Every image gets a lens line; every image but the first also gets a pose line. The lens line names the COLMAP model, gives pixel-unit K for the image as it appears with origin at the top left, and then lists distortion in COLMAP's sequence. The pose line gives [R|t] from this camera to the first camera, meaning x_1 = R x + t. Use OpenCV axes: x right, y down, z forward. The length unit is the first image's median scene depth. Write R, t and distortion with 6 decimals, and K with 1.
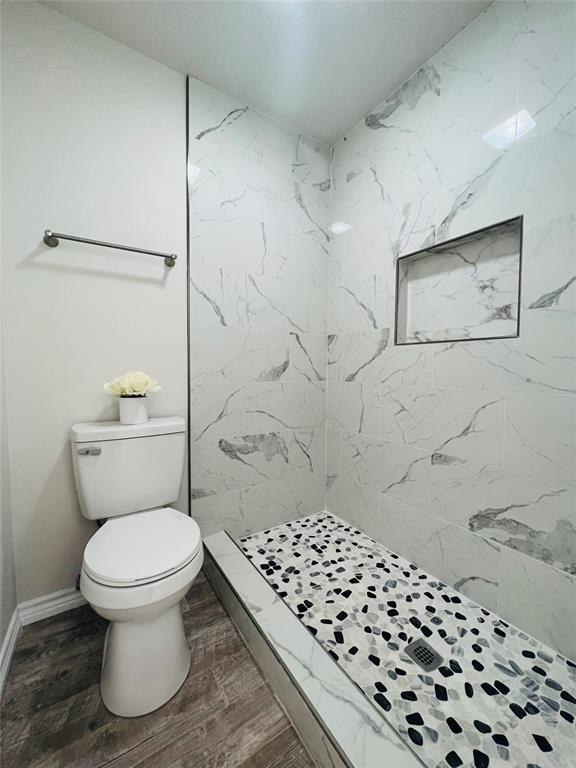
lens RADIAL K [[307.7, 0, 289.1], [0, 307.7, 384.1], [0, 0, 1]] dist [-0.001107, -0.000248]
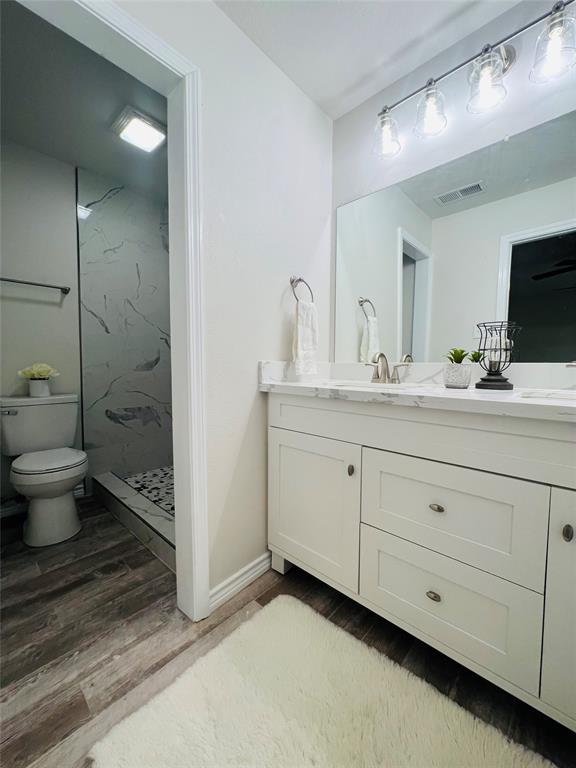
lens RADIAL K [[307.7, 0, 287.0], [0, 307.7, 384.2], [0, 0, 1]] dist [-0.001107, -0.000248]
pose [[0.971508, -0.009318, 0.236823, 0.305551], [0.005457, 0.999841, 0.016953, 0.039384], [-0.236944, -0.015177, 0.971405, -0.723362]]
